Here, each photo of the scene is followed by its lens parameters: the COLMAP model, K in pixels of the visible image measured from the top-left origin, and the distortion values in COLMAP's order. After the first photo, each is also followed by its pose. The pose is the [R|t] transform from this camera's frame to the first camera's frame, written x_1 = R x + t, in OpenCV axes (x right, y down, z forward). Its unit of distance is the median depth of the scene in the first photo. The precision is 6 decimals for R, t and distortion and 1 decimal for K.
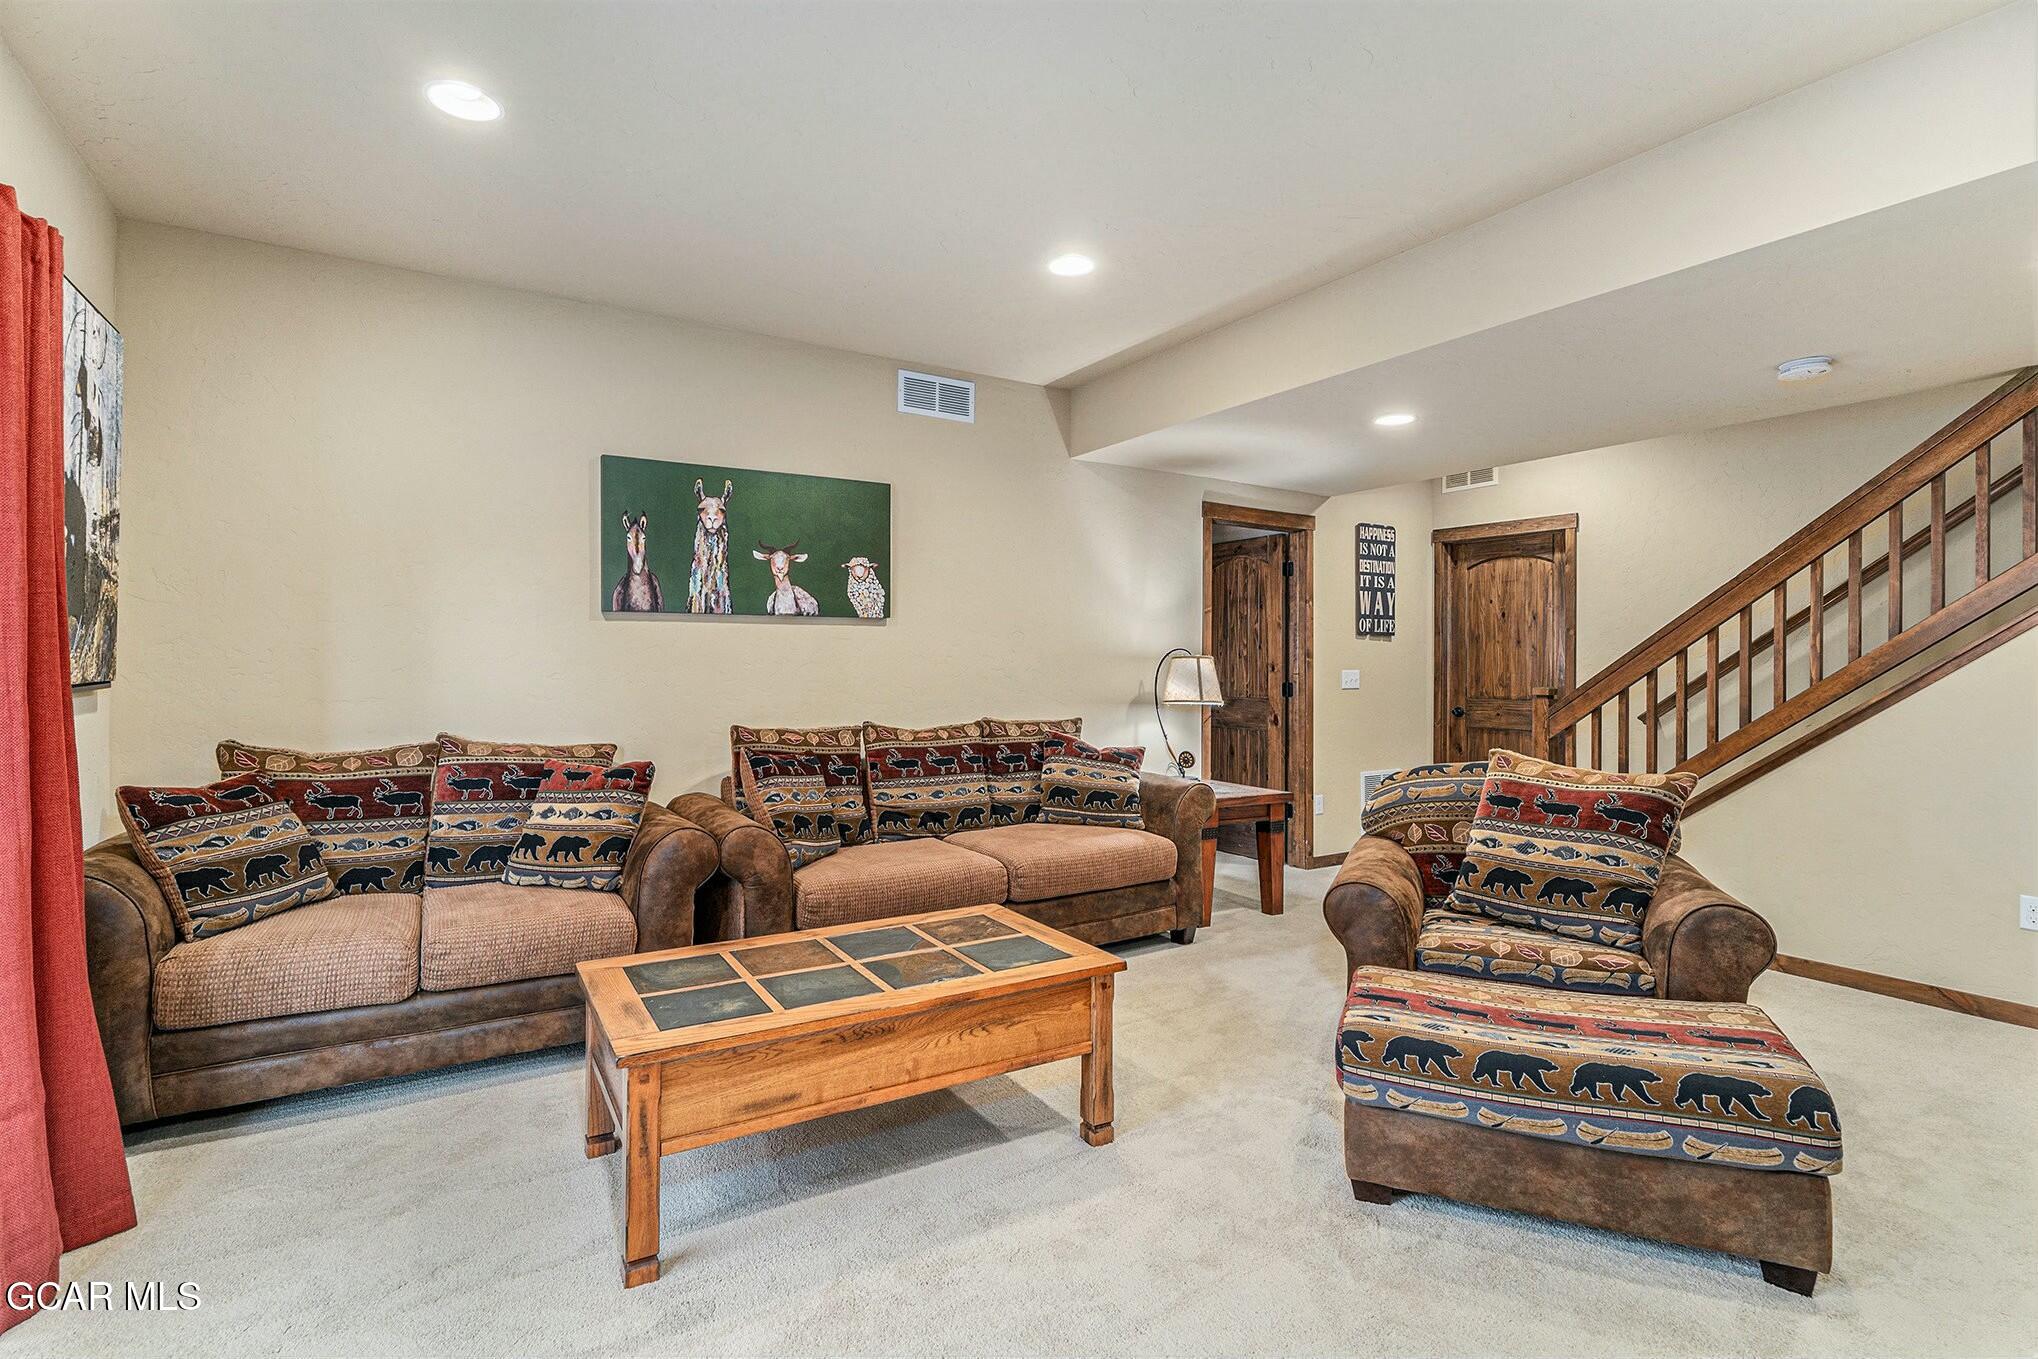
lens RADIAL K [[974.3, 0, 1023.5], [0, 974.3, 660.6], [0, 0, 1]] dist [0.006293, 0.000156]
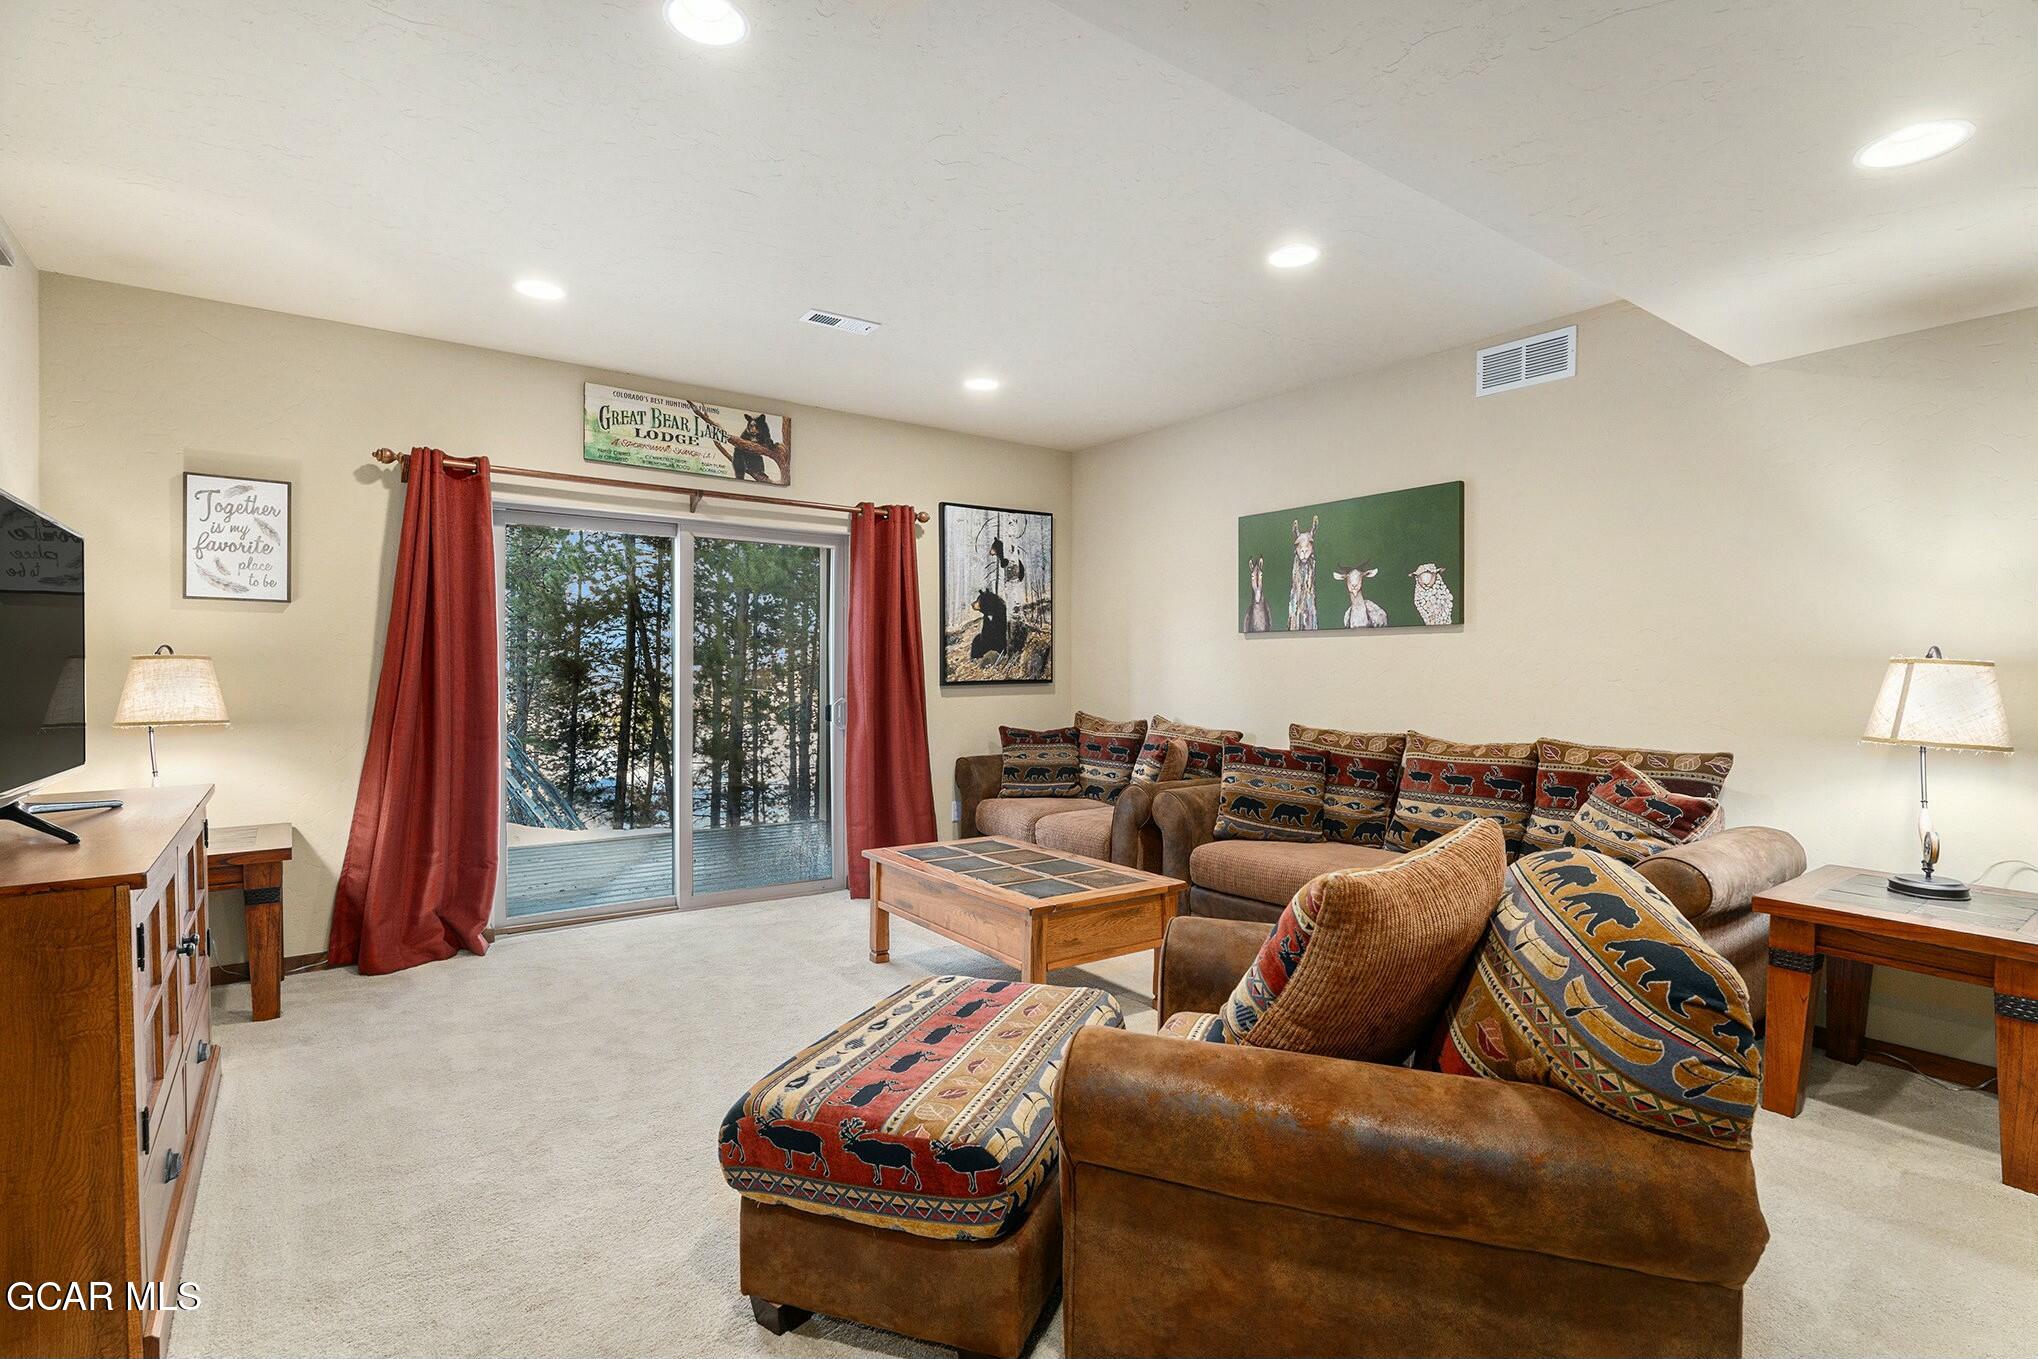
lens RADIAL K [[974.3, 0, 1024.3], [0, 974.3, 690.4], [0, 0, 1]] dist [0.006293, 0.000156]
pose [[0.093940, 0.021661, -0.995342, 0.815432], [0.004226, 0.999746, 0.022156, -0.002438], [0.995569, -0.006288, 0.093824, 0.529424]]
